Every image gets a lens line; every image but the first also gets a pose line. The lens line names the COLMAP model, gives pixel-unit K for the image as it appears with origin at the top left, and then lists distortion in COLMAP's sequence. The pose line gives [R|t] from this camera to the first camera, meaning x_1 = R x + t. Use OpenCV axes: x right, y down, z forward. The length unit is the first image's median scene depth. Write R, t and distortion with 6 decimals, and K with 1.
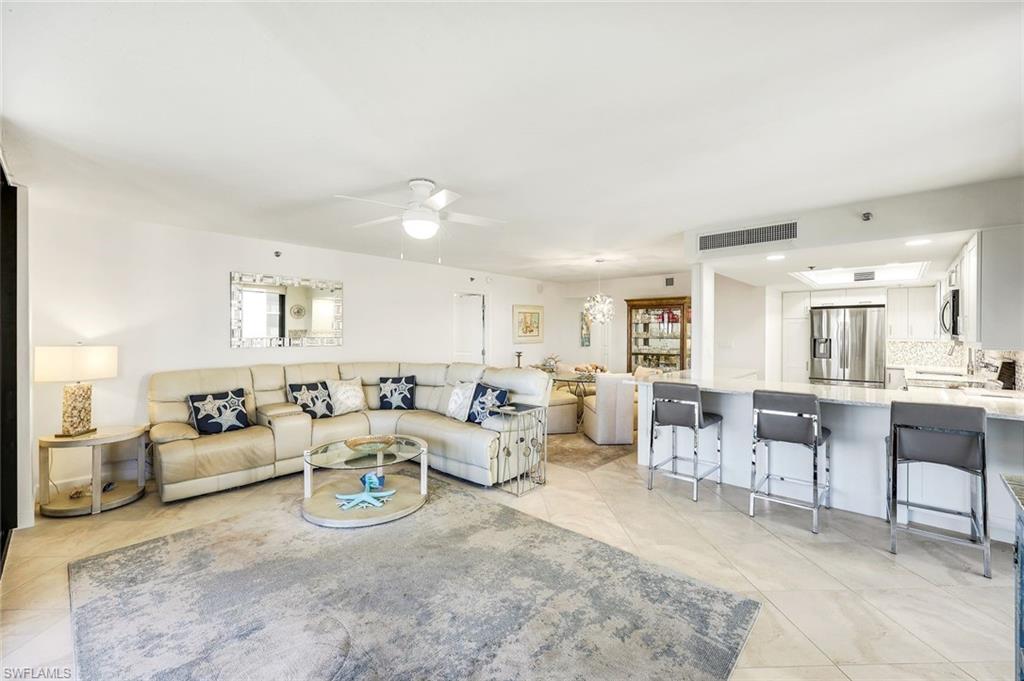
lens RADIAL K [[417.6, 0, 509.7], [0, 417.6, 342.3], [0, 0, 1]] dist [0.001318, -0.000325]
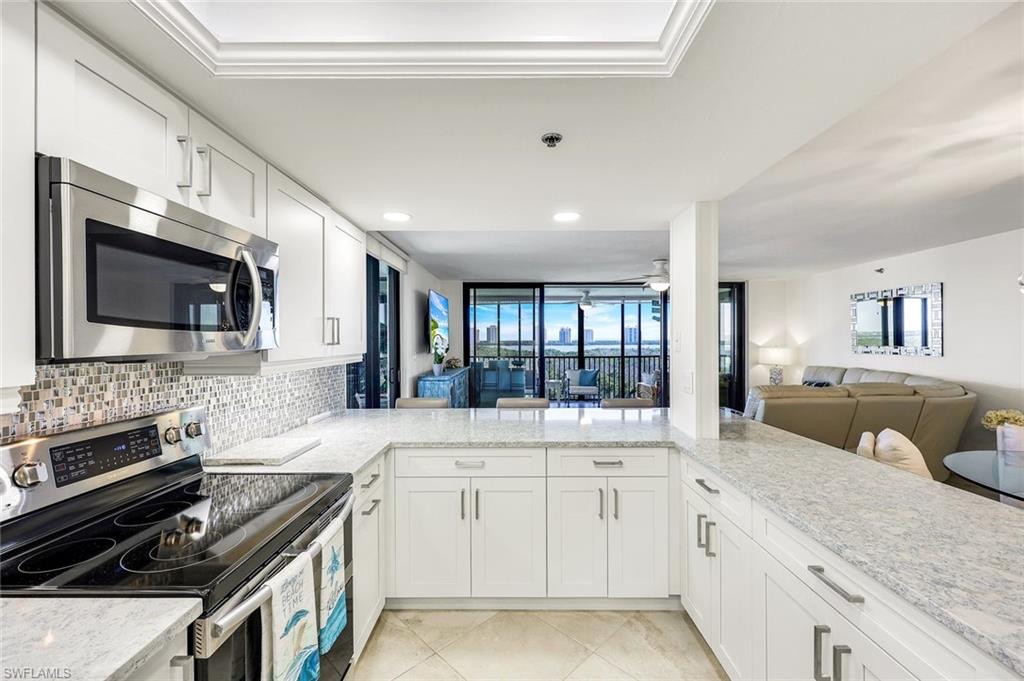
lens RADIAL K [[417.6, 0, 515.6], [0, 417.6, 342.6], [0, 0, 1]] dist [0.001318, -0.000325]
pose [[-0.731711, 0.002211, -0.681612, 0.919769], [-0.016843, 0.999631, 0.021323, -0.027677], [0.681407, 0.027083, -0.731403, 1.162536]]
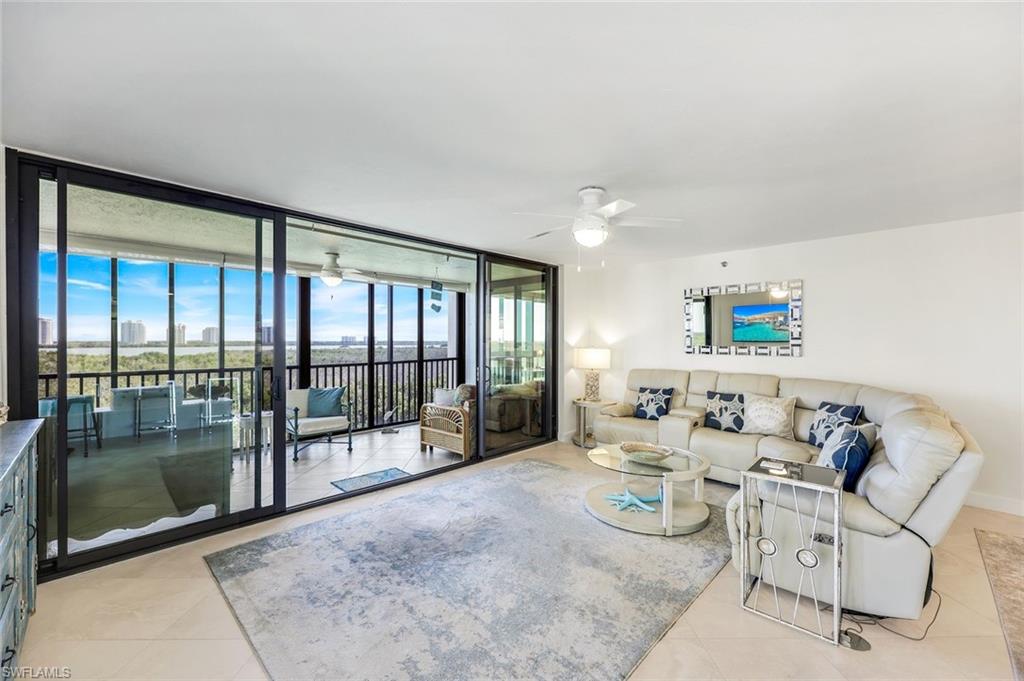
lens RADIAL K [[417.6, 0, 508.7], [0, 417.6, 341.1], [0, 0, 1]] dist [0.001318, -0.000325]
pose [[-0.027455, -0.002123, -0.999621, 0.483255], [-0.026626, 0.999644, -0.001391, -0.007137], [0.999268, 0.026578, -0.027501, 0.501542]]
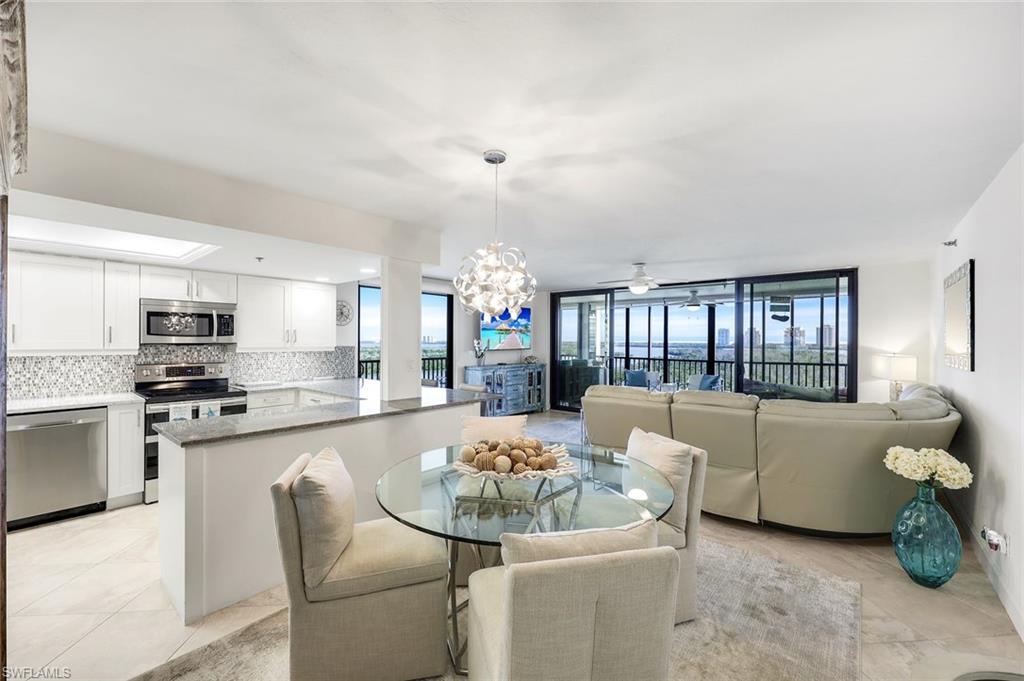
lens RADIAL K [[417.6, 0, 509.6], [0, 417.6, 342.7], [0, 0, 1]] dist [0.001318, -0.000325]
pose [[-0.999044, -0.010622, -0.042406, 0.271154], [-0.011887, 0.999488, 0.029700, -0.046926], [0.042069, 0.030176, -0.998659, 1.728113]]
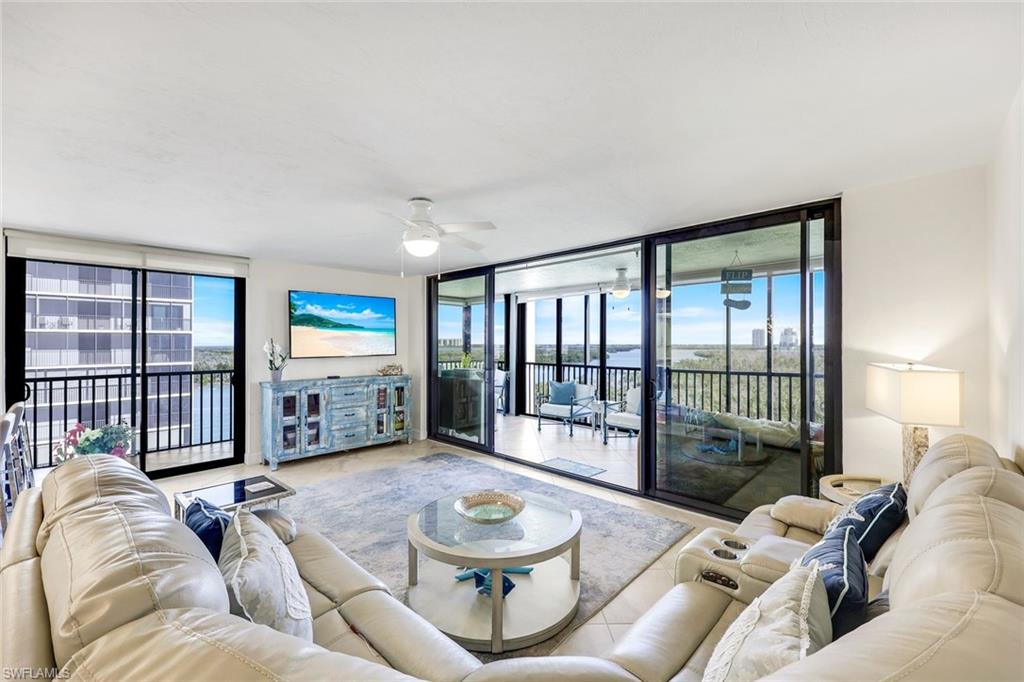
lens RADIAL K [[417.6, 0, 512.6], [0, 417.6, 343.0], [0, 0, 1]] dist [0.001318, -0.000325]
pose [[-0.999829, -0.002353, 0.018360, -0.277915], [-0.001935, 0.999739, 0.022745, -0.034665], [-0.018409, 0.022705, -0.999573, 1.222998]]
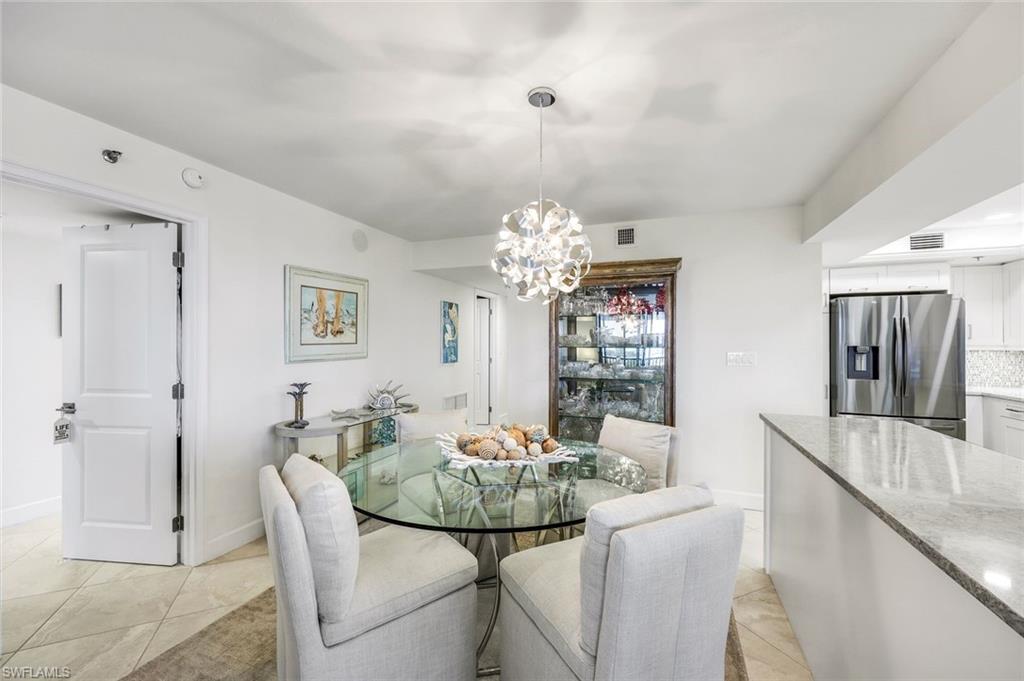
lens RADIAL K [[417.6, 0, 513.3], [0, 417.6, 341.7], [0, 0, 1]] dist [0.001318, -0.000325]
pose [[0.926863, 0.000119, 0.375399, 0.097873], [0.009561, 0.999668, -0.023922, -0.008192], [-0.375277, 0.025761, 0.926555, 0.894699]]
